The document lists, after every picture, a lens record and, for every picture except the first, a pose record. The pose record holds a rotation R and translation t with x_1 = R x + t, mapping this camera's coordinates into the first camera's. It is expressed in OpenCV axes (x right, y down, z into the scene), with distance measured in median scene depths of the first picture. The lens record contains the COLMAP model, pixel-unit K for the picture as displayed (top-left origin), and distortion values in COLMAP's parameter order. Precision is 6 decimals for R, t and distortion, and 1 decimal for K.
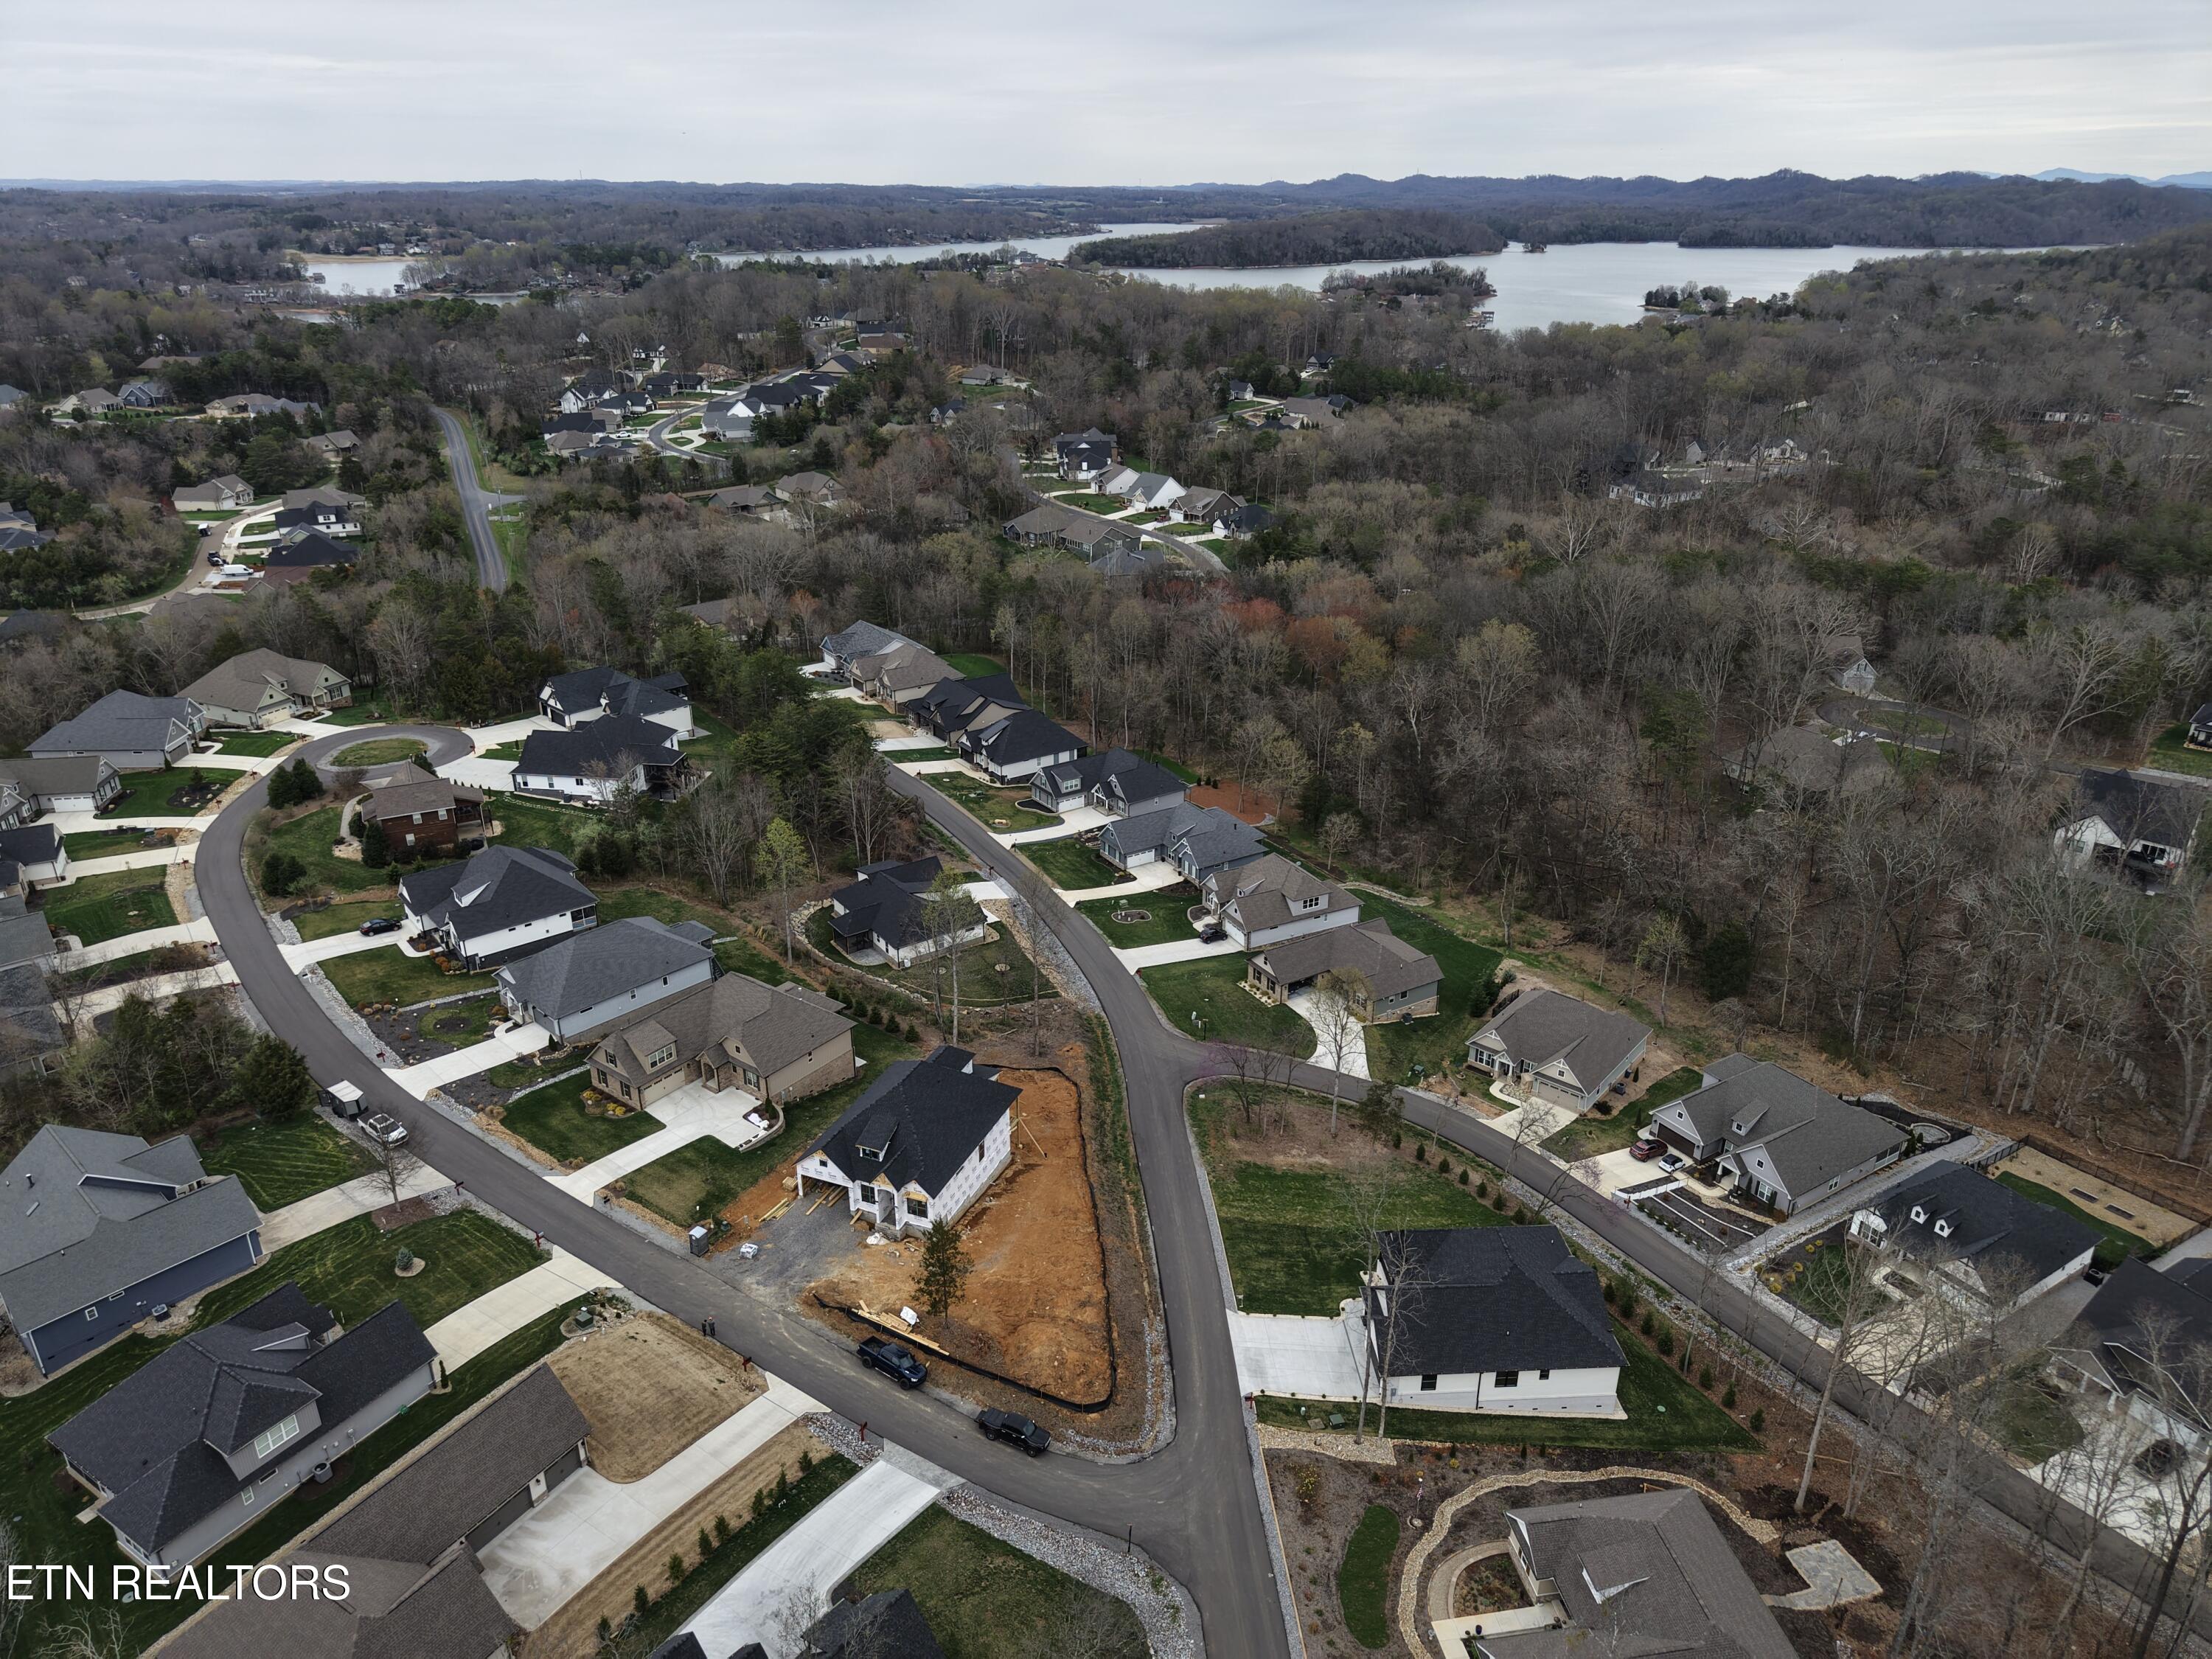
lens RADIAL K [[1477.9, 0, 1108.2], [0, 1477.9, 826.2], [0, 0, 1]] dist [0.014893, -0.017612]
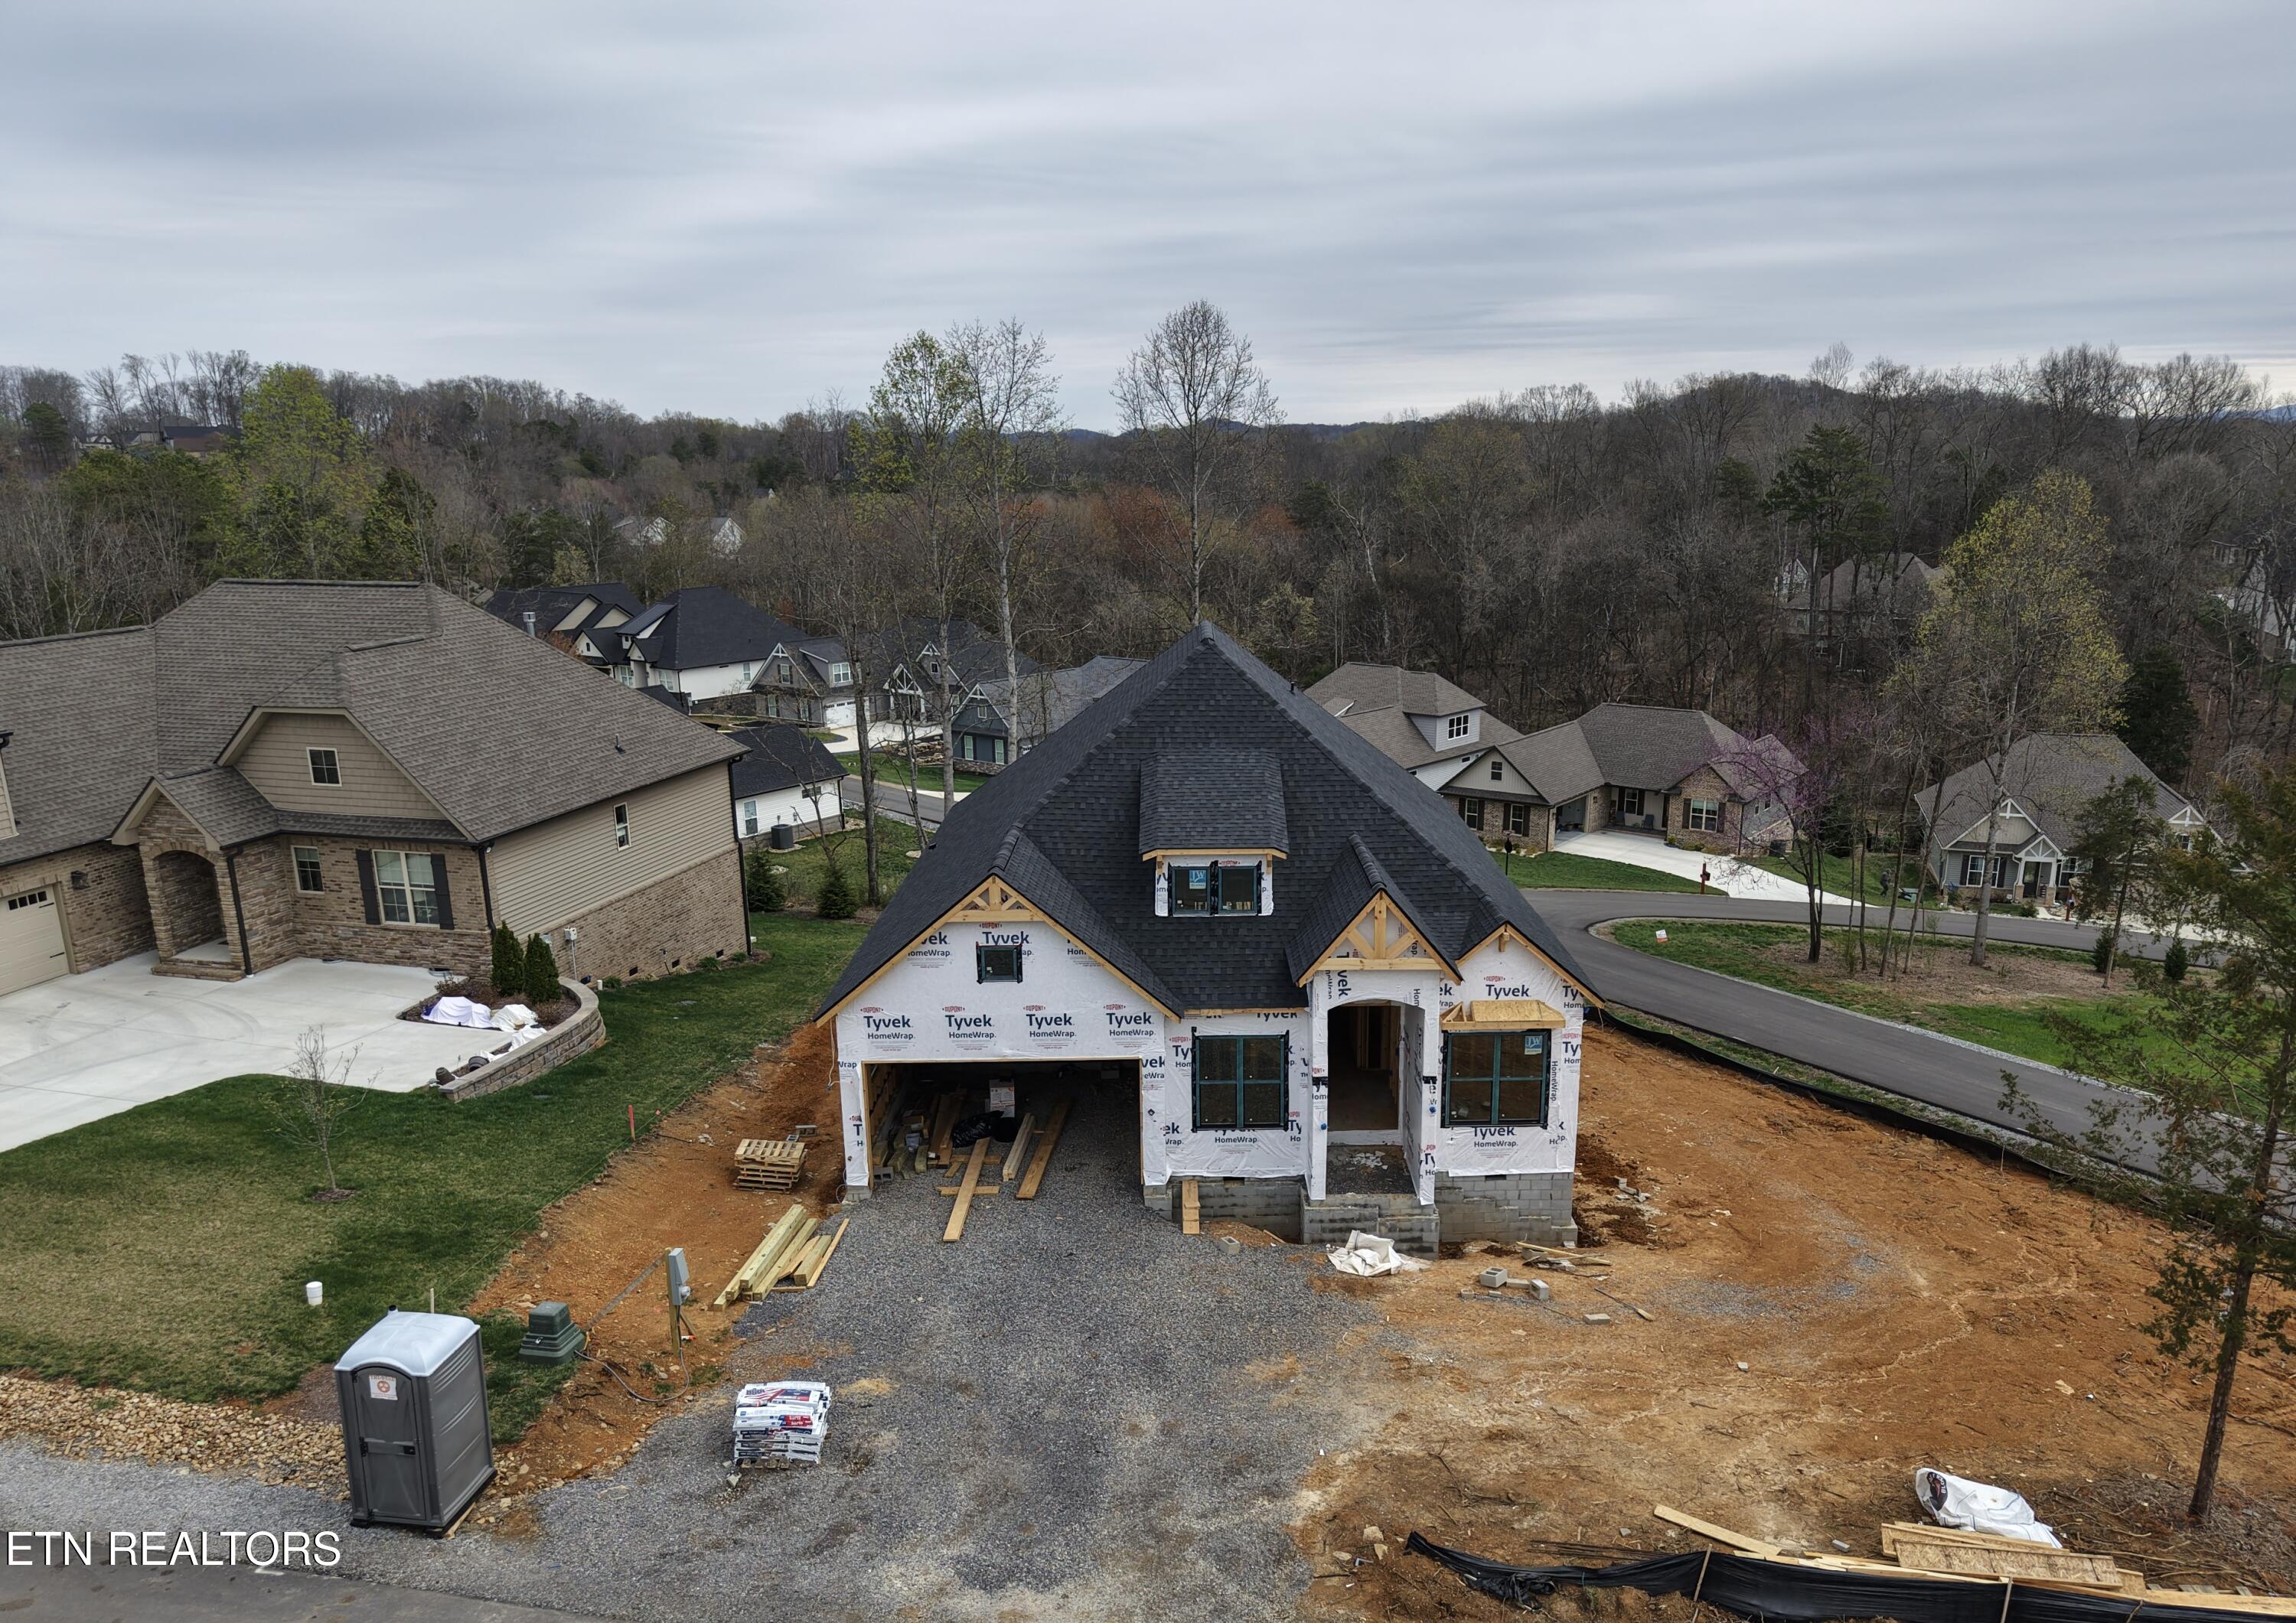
lens RADIAL K [[1648.3, 0, 1241.5], [0, 1648.3, 914.8], [0, 0, 1]] dist [0.059660, -0.031542]
pose [[0.913640, -0.112667, 0.390599, -0.247990], [0.167063, 0.980003, -0.108094, 0.250574], [-0.370609, 0.164014, 0.914193, 0.784695]]
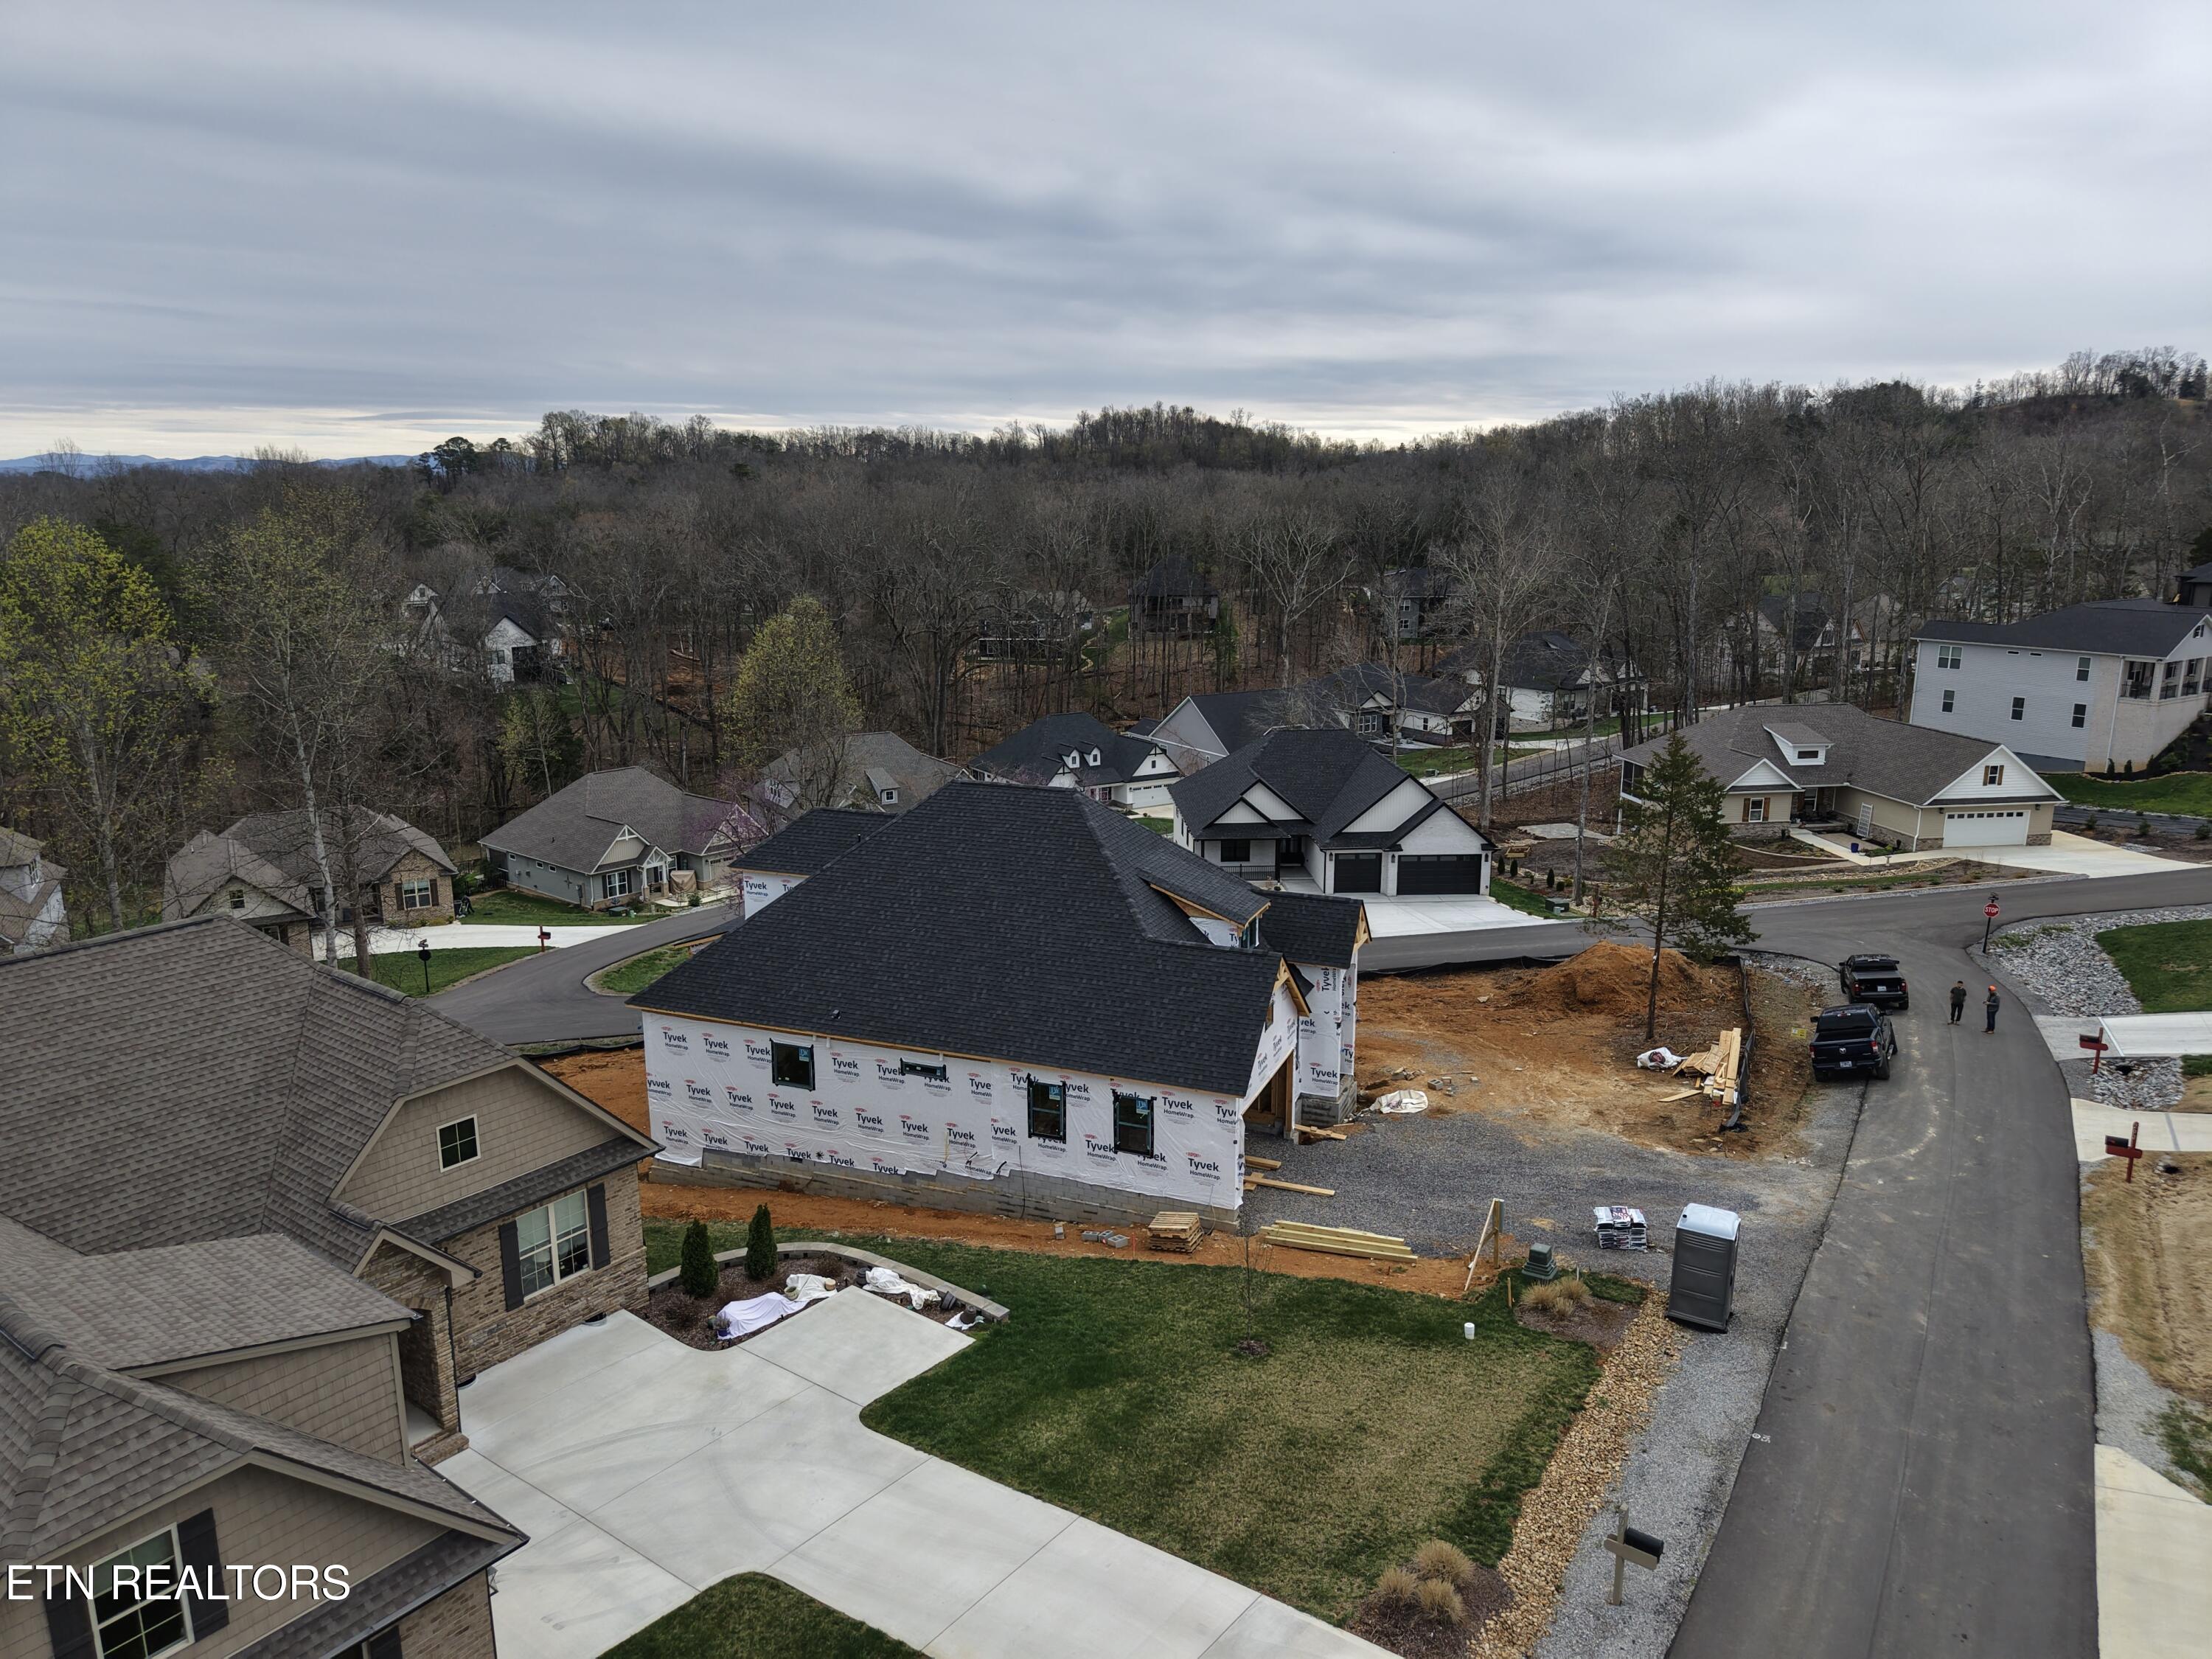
lens RADIAL K [[1477.9, 0, 1118.9], [0, 1477.9, 821.0], [0, 0, 1]] dist [0.014893, -0.017612]
pose [[-0.003610, -0.216177, 0.976347, -0.470863], [0.401988, 0.893678, 0.199360, 0.122501], [-0.915638, 0.393200, 0.083674, 0.986762]]
